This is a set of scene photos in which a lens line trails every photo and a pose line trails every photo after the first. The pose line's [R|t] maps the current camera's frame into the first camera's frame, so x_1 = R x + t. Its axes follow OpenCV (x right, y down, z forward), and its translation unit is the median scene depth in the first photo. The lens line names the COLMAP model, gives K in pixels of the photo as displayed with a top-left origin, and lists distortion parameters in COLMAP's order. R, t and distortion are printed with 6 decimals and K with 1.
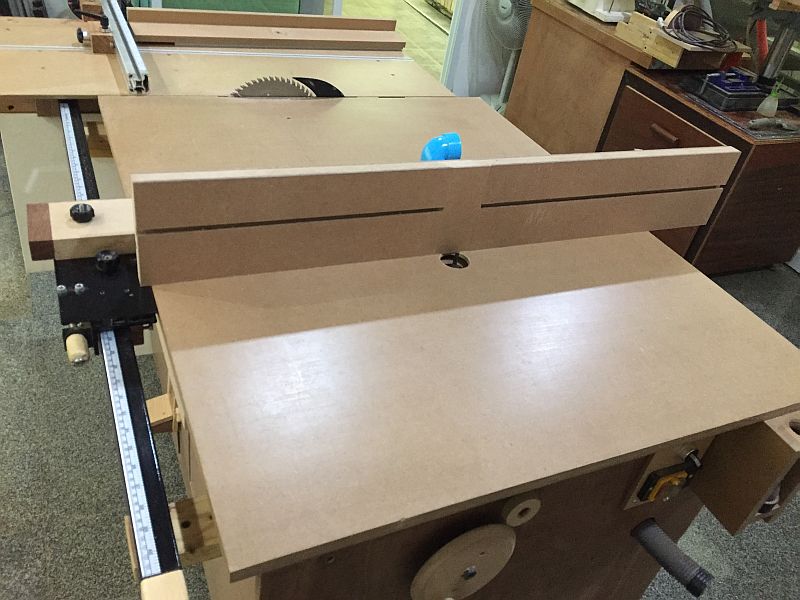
lens RADIAL K [[677.6, 0, 397.2], [0, 677.6, 294.8], [0, 0, 1]] dist [0.003507, -0.022542]
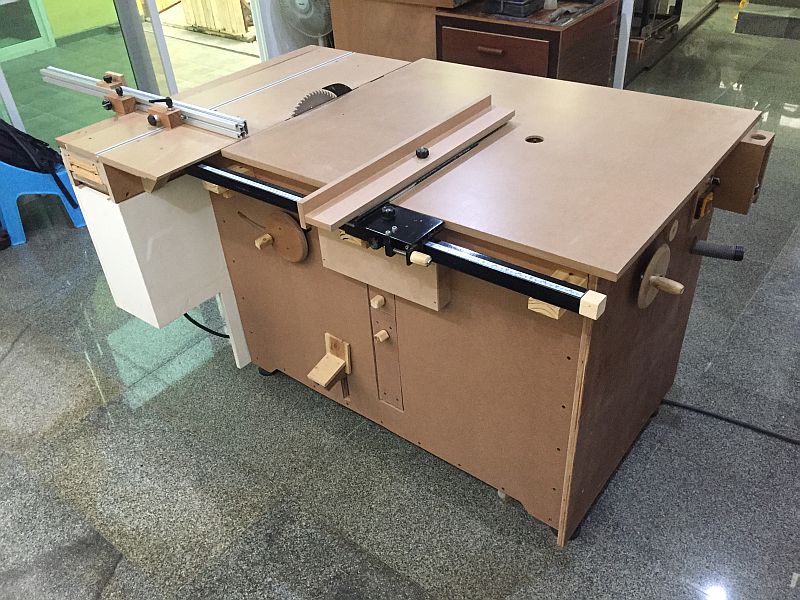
lens RADIAL K [[677.6, 0, 403.9], [0, 677.6, 305.5], [0, 0, 1]] dist [0.003507, -0.022542]
pose [[0.852592, -0.449661, 0.266255, -0.339657], [0.443191, 0.892145, 0.087516, 0.007263], [-0.276891, 0.043386, 0.959921, -0.177891]]
